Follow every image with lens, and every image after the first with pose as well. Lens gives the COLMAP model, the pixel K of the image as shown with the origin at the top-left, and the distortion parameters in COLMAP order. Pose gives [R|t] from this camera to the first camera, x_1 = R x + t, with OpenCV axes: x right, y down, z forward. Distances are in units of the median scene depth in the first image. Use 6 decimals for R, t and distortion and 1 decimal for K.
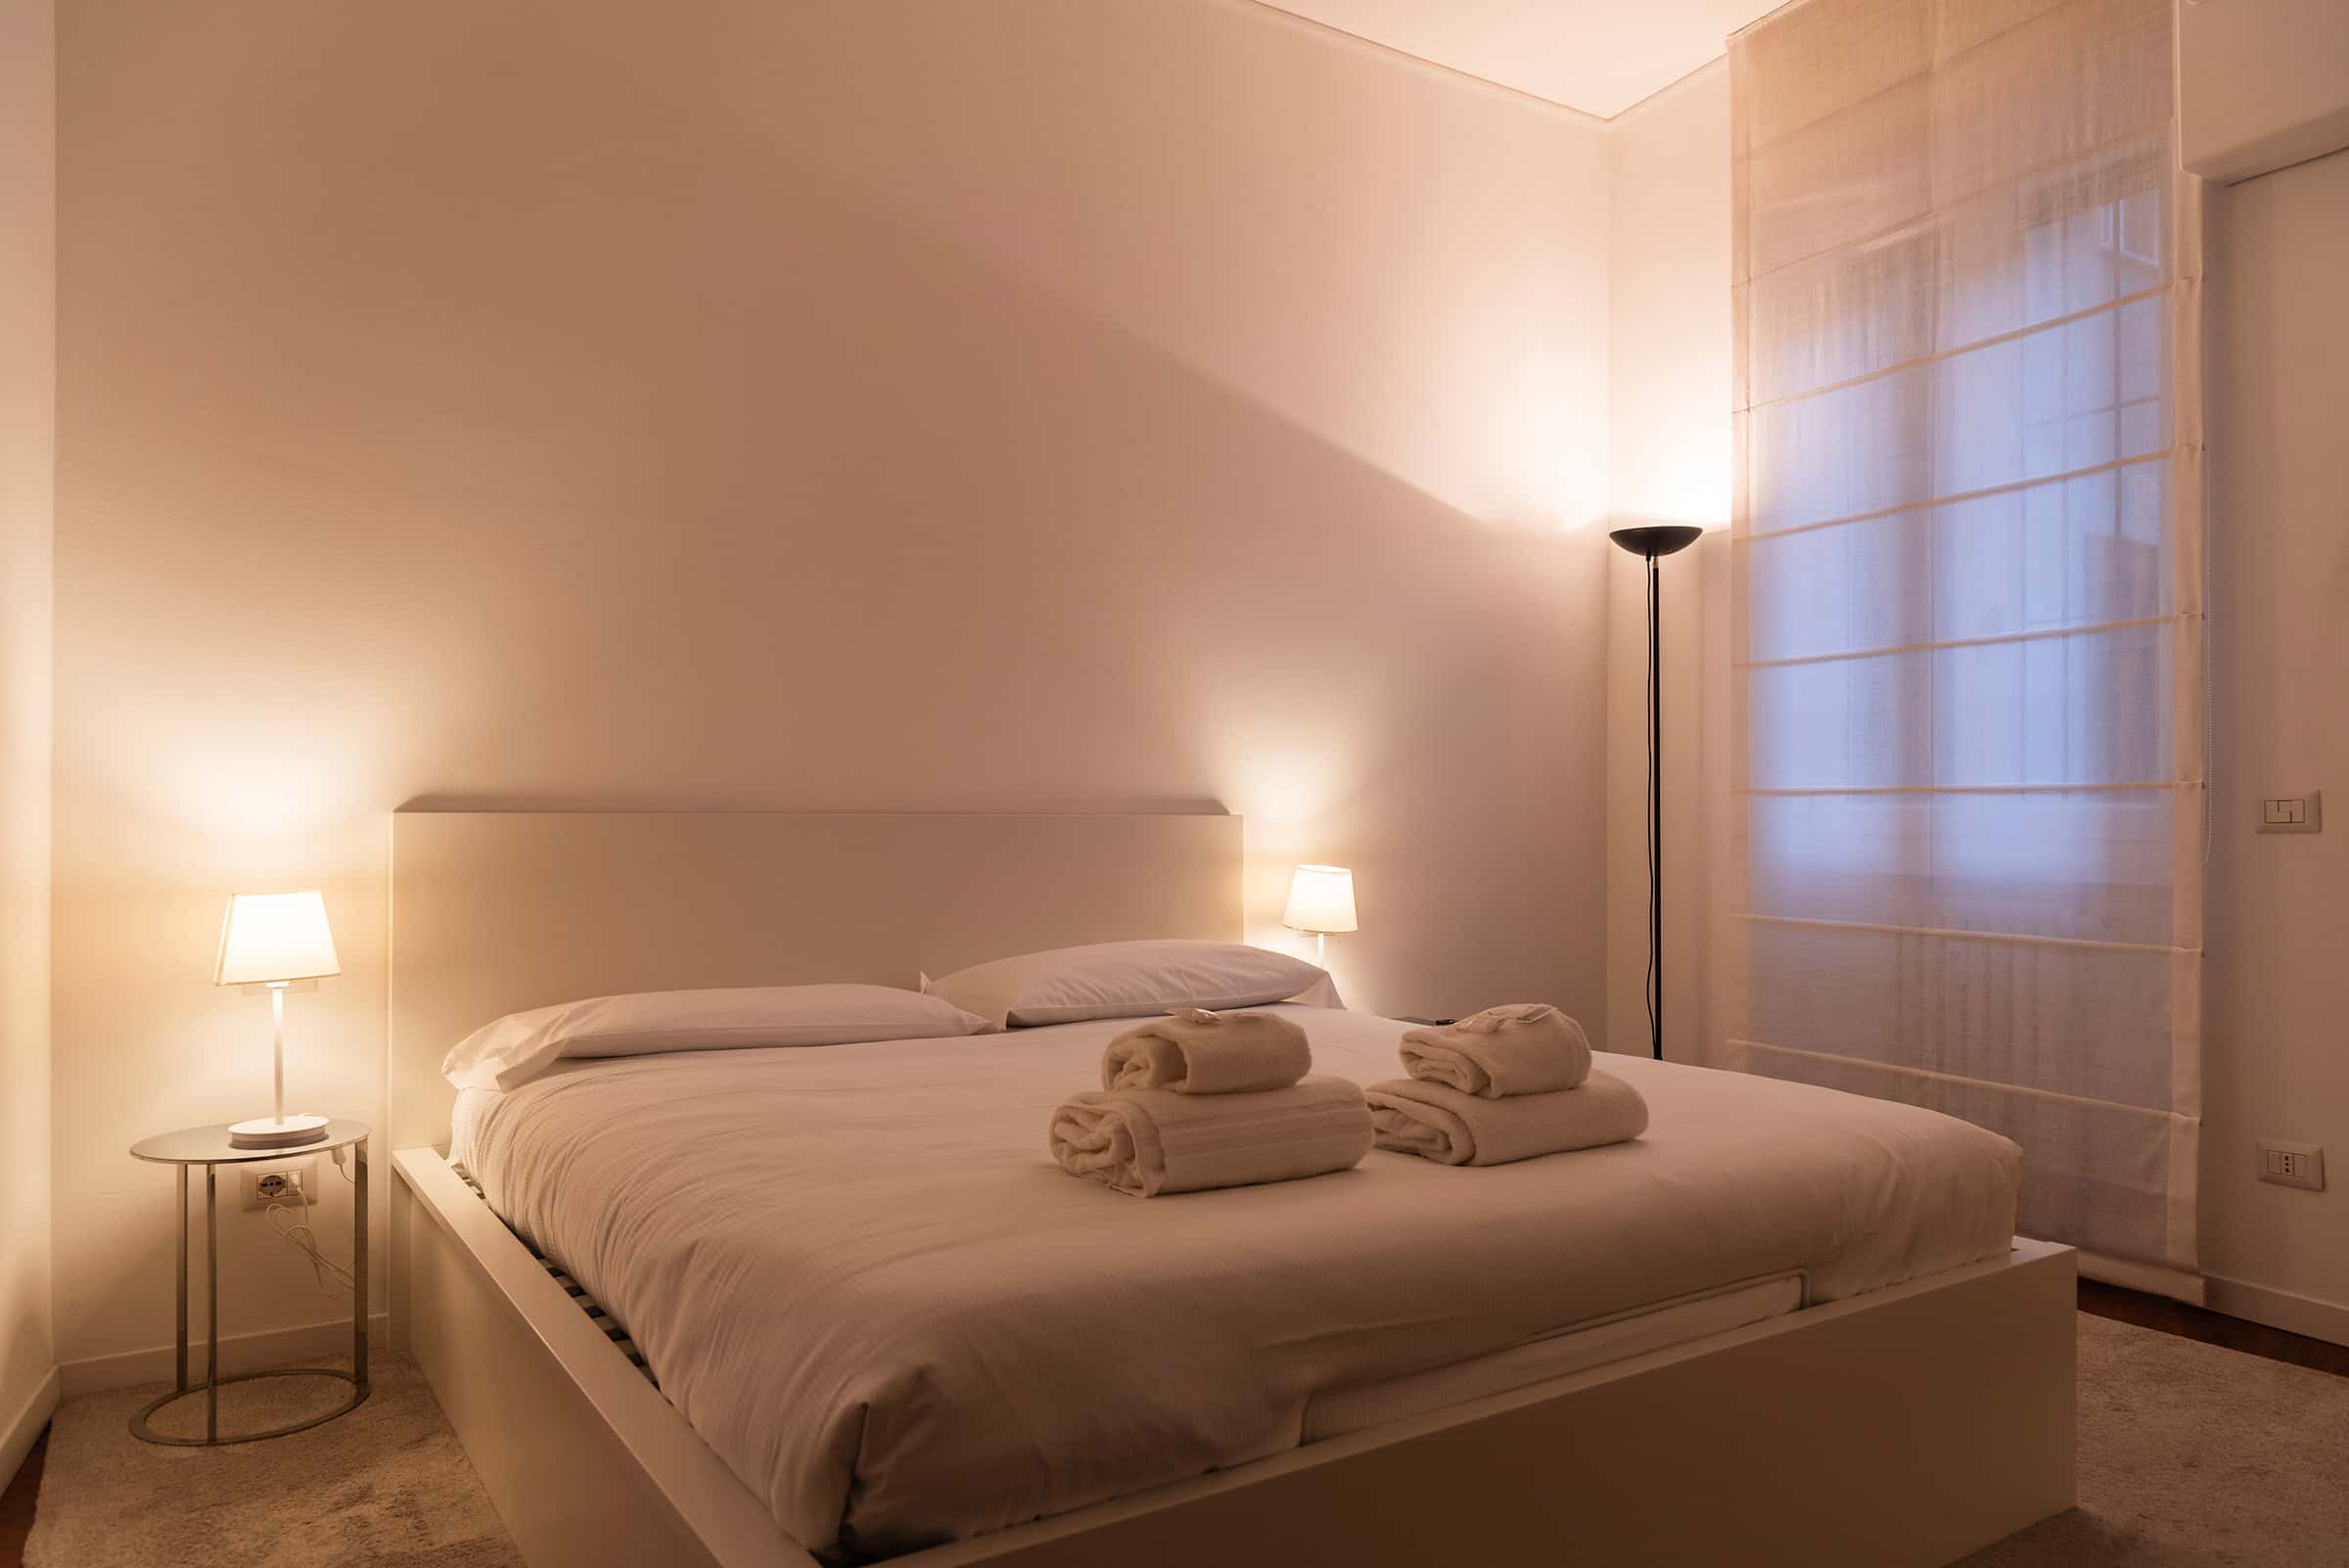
lens RADIAL K [[1604.8, 0, 1187.5], [0, 1604.8, 780.5], [0, 0, 1]] dist [-0.006149, -0.000014]
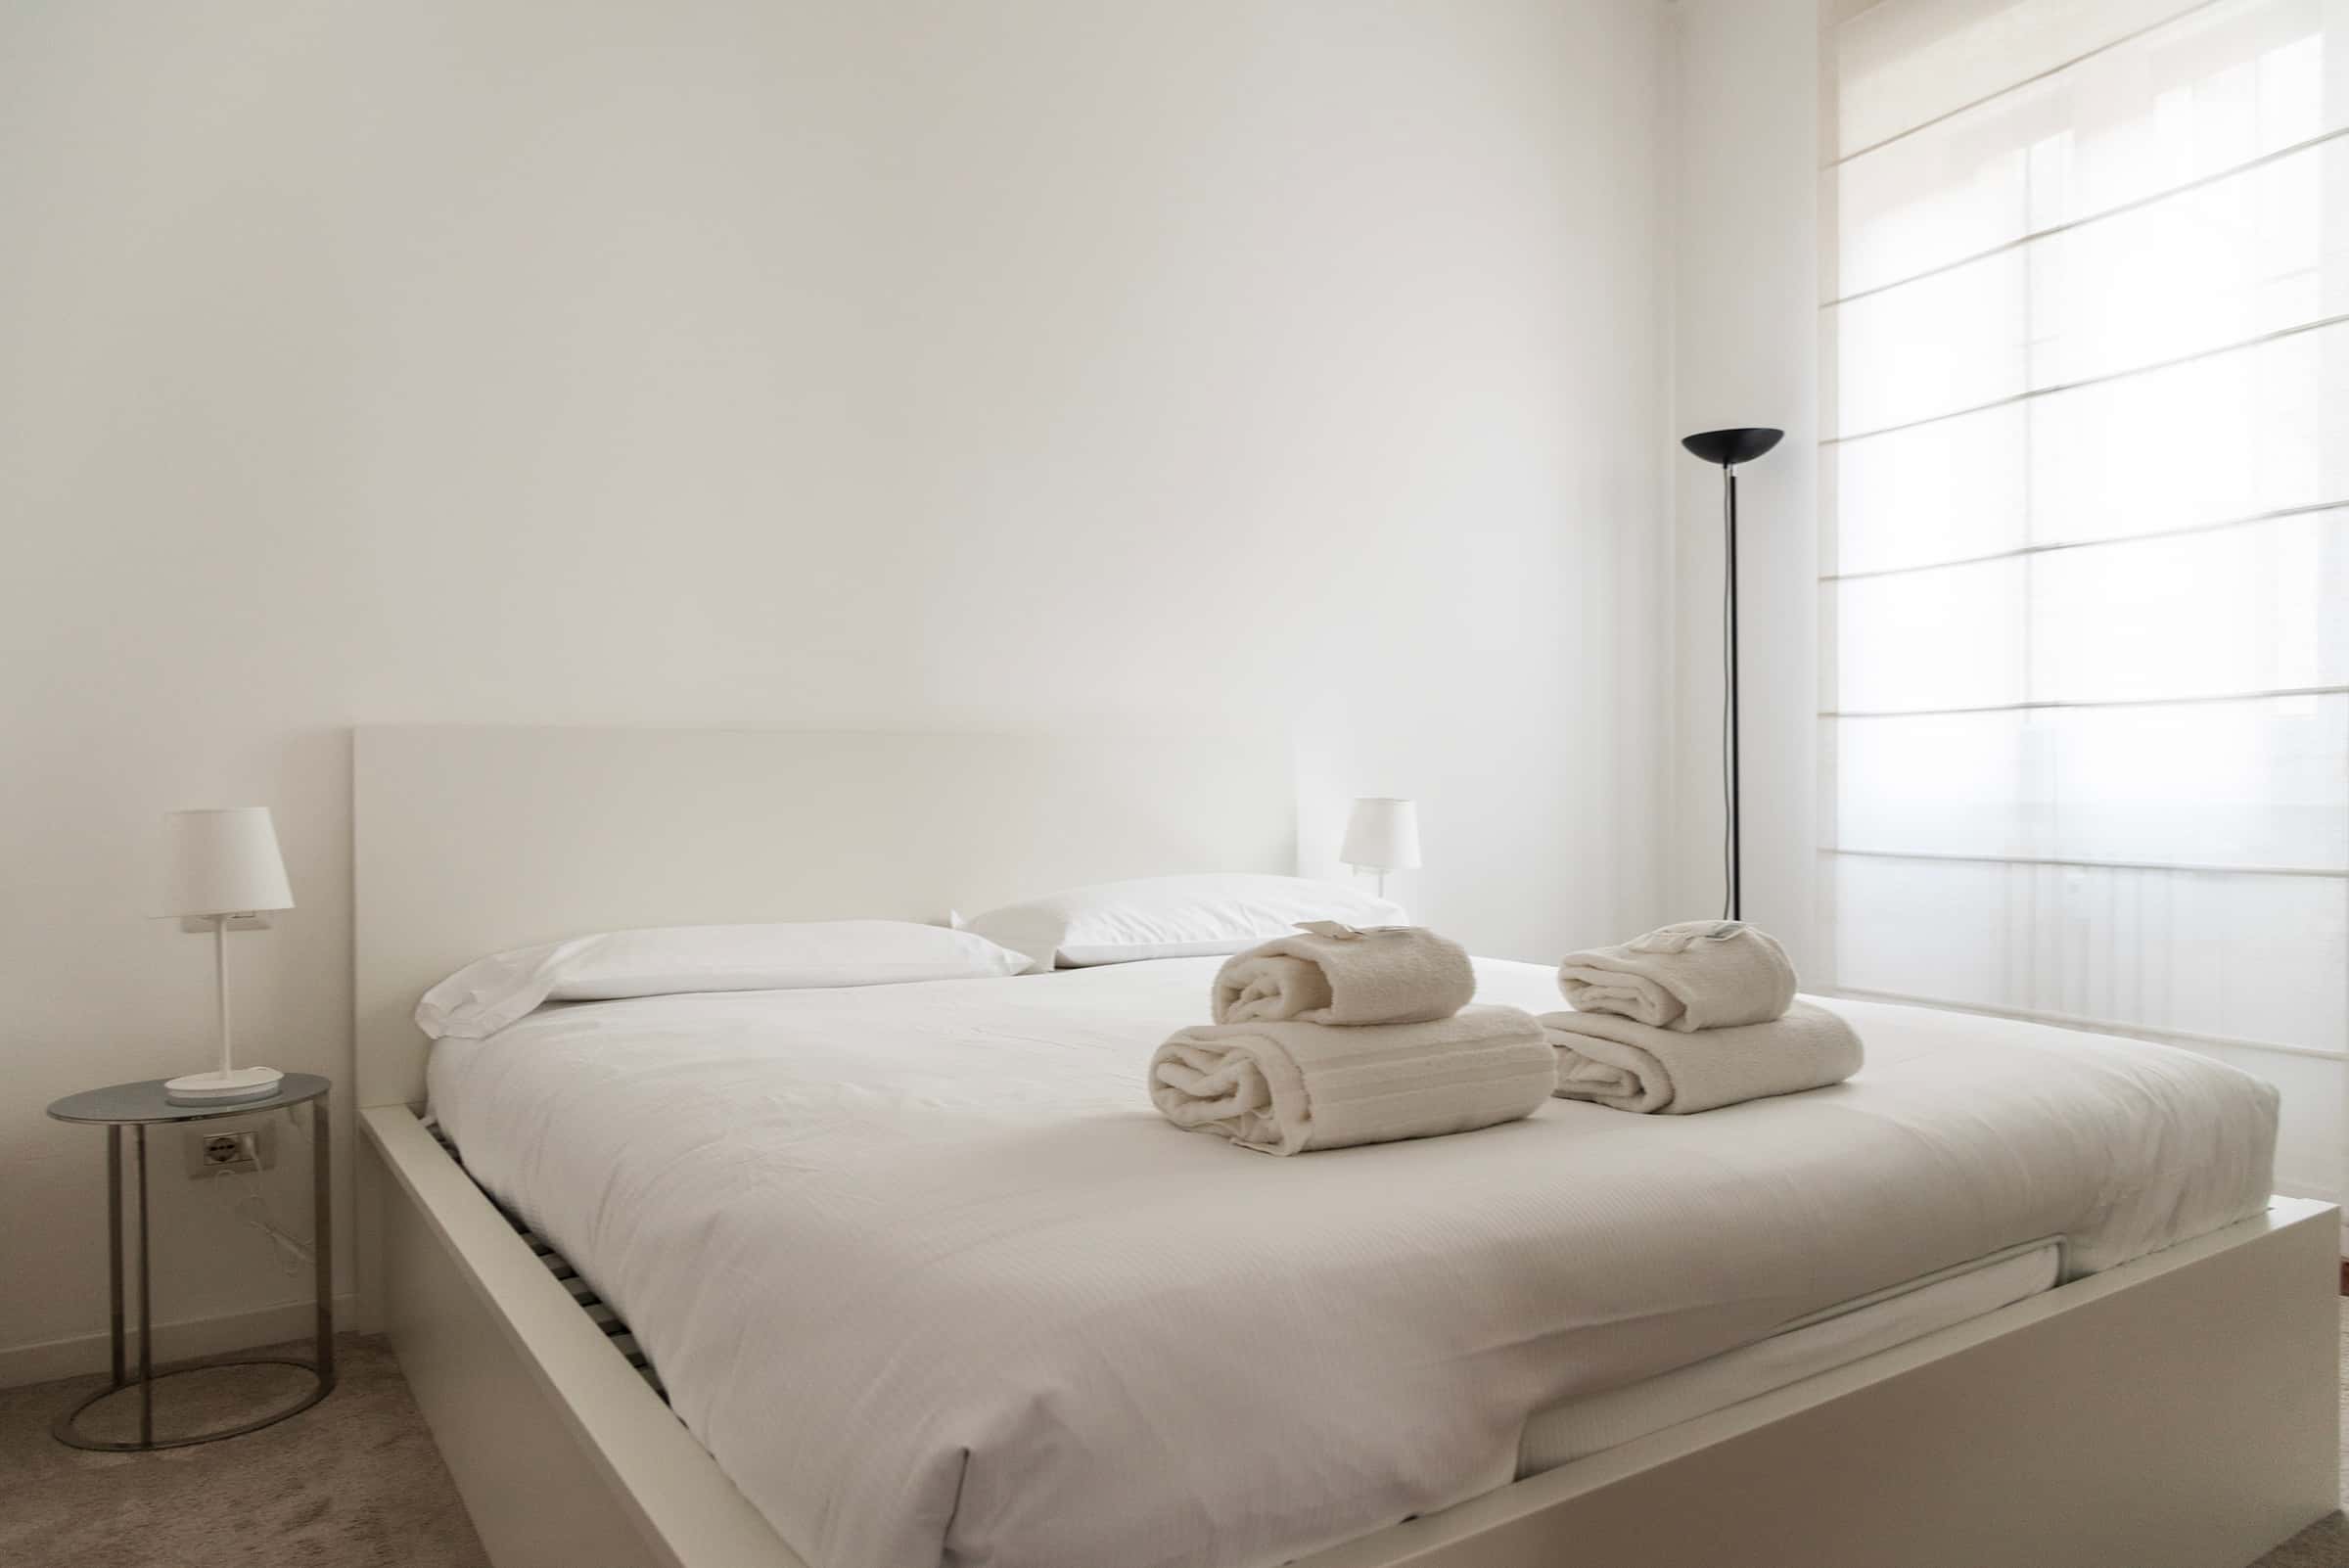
lens RADIAL K [[1521.1, 0, 1174.5], [0, 1521.1, 784.0], [0, 0, 1]] dist [-0.009263, -0.001580]
pose [[0.999937, -0.004930, 0.010113, -0.077714], [0.004789, 0.999891, 0.013933, 0.059410], [-0.010180, -0.013884, 0.999852, 0.228586]]
